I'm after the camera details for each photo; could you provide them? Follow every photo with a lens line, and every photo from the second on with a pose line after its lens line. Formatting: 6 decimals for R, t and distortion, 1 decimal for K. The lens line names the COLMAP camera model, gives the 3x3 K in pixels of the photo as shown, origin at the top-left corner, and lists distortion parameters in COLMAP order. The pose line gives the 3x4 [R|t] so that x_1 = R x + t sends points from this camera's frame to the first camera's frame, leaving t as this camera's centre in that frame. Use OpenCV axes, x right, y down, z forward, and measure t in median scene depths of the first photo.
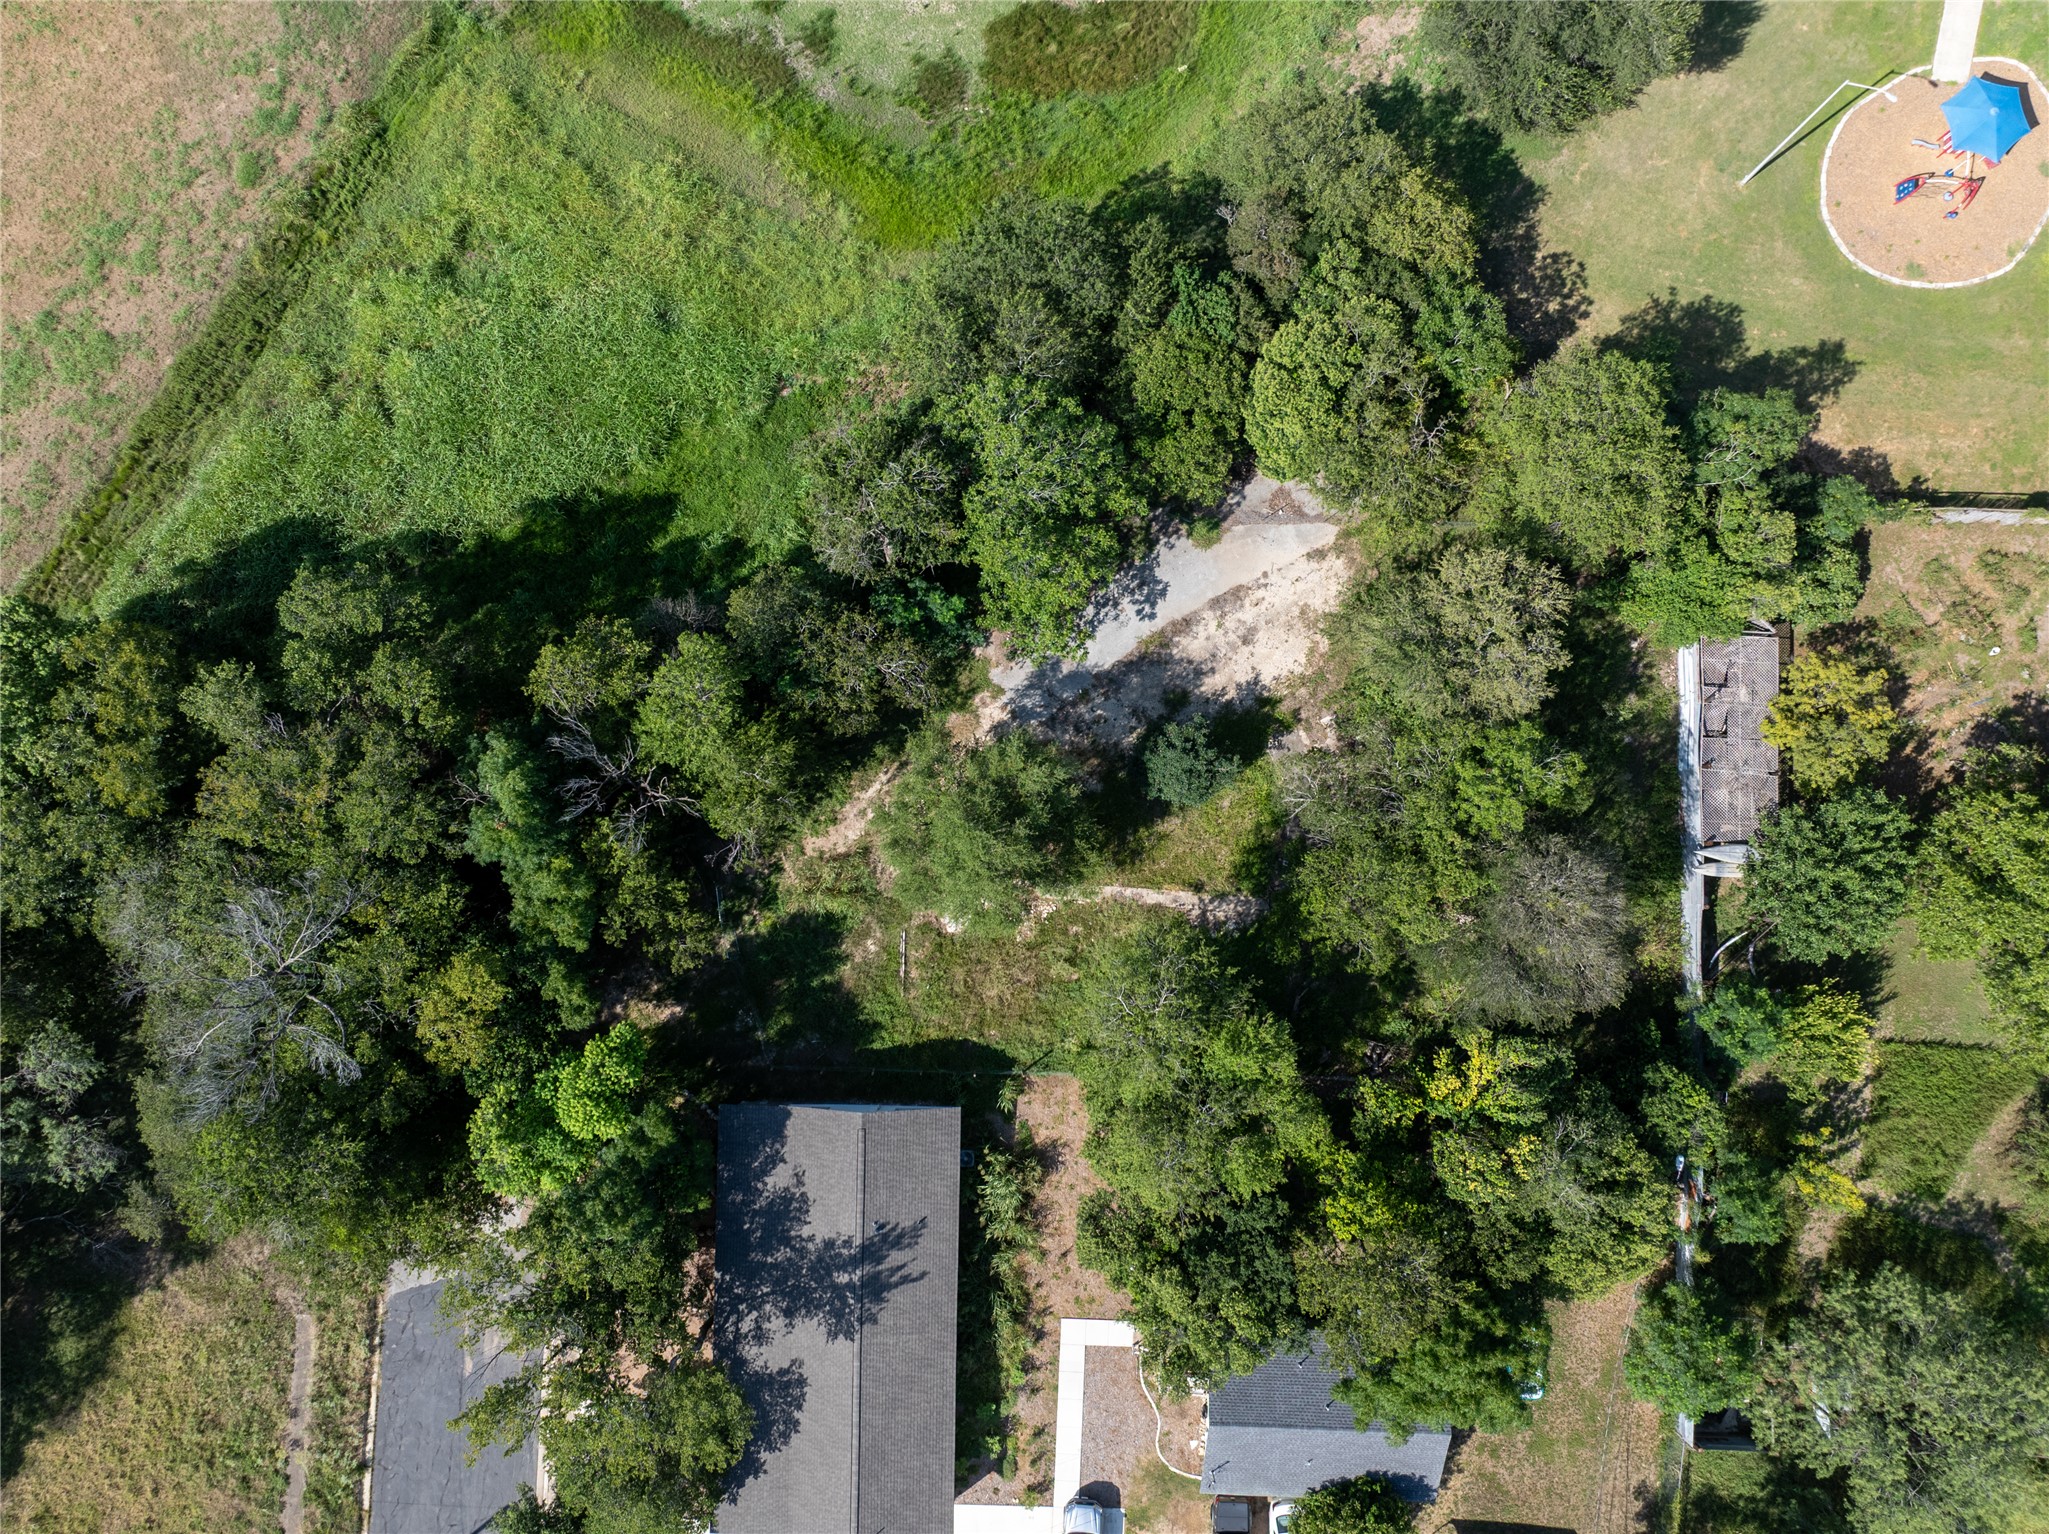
lens RADIAL K [[1429.8, 0, 1034.3], [0, 1429.8, 764.3], [0, 0, 1]] dist [-0.034371, -0.004138]
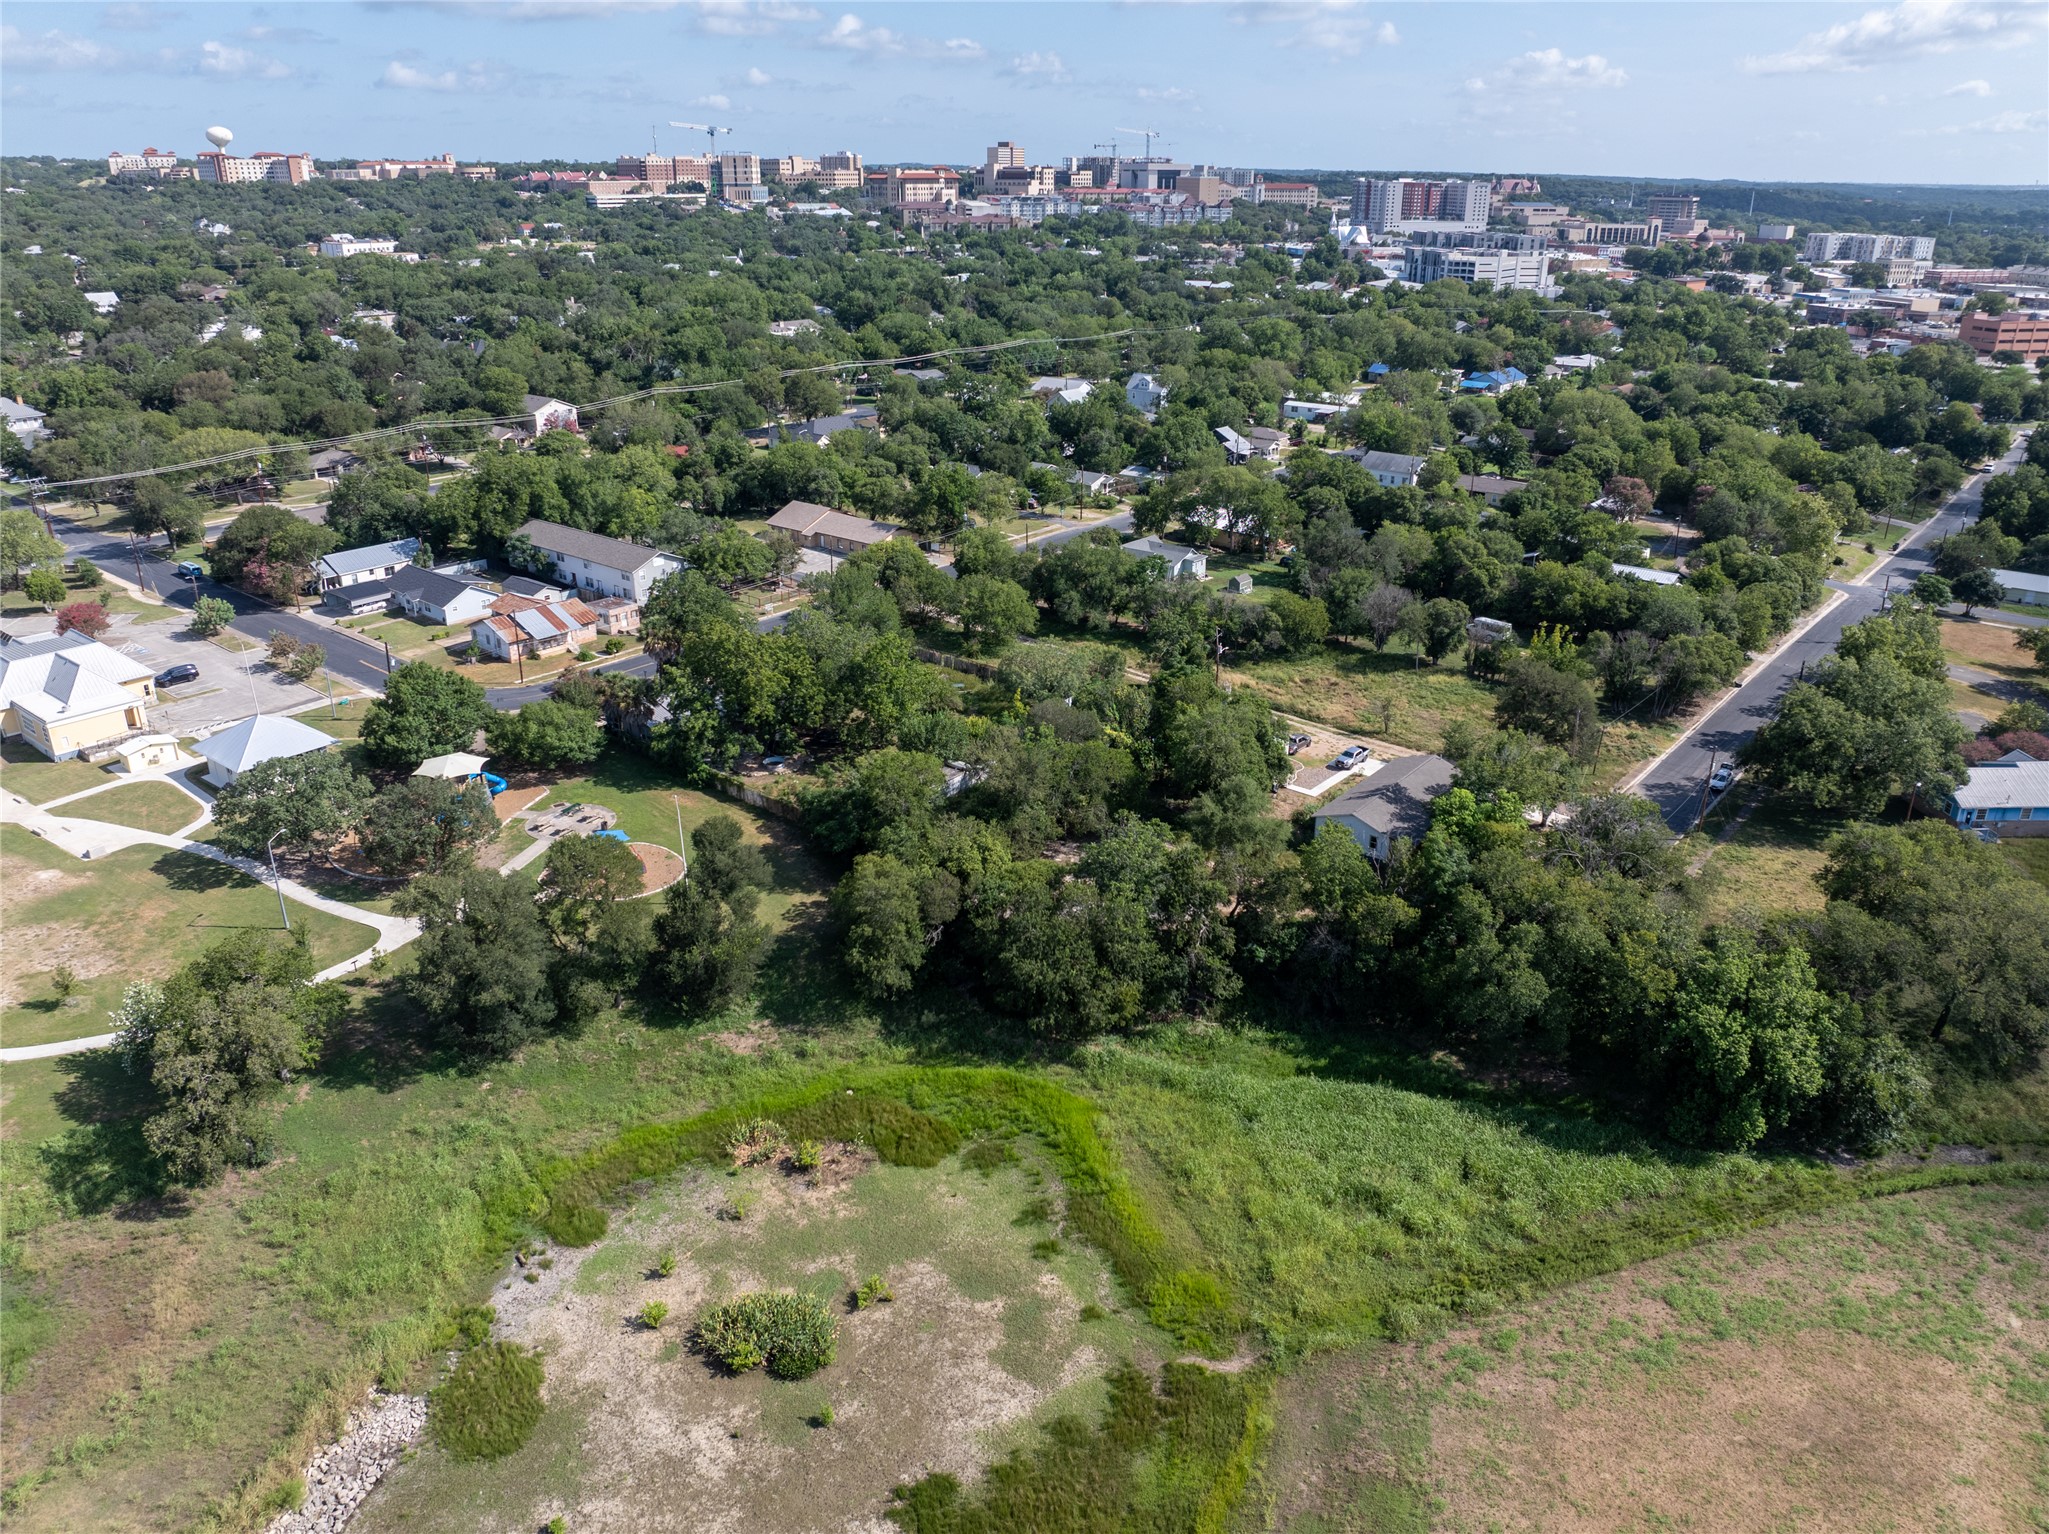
lens RADIAL K [[1429.8, 0, 1034.3], [0, 1429.8, 764.3], [0, 0, 1]] dist [-0.034371, -0.004138]
pose [[-0.794159, -0.230515, 0.562293, -0.895589], [0.606357, -0.238875, 0.758465, -1.597773], [-0.040520, 0.943293, 0.329480, 0.221882]]
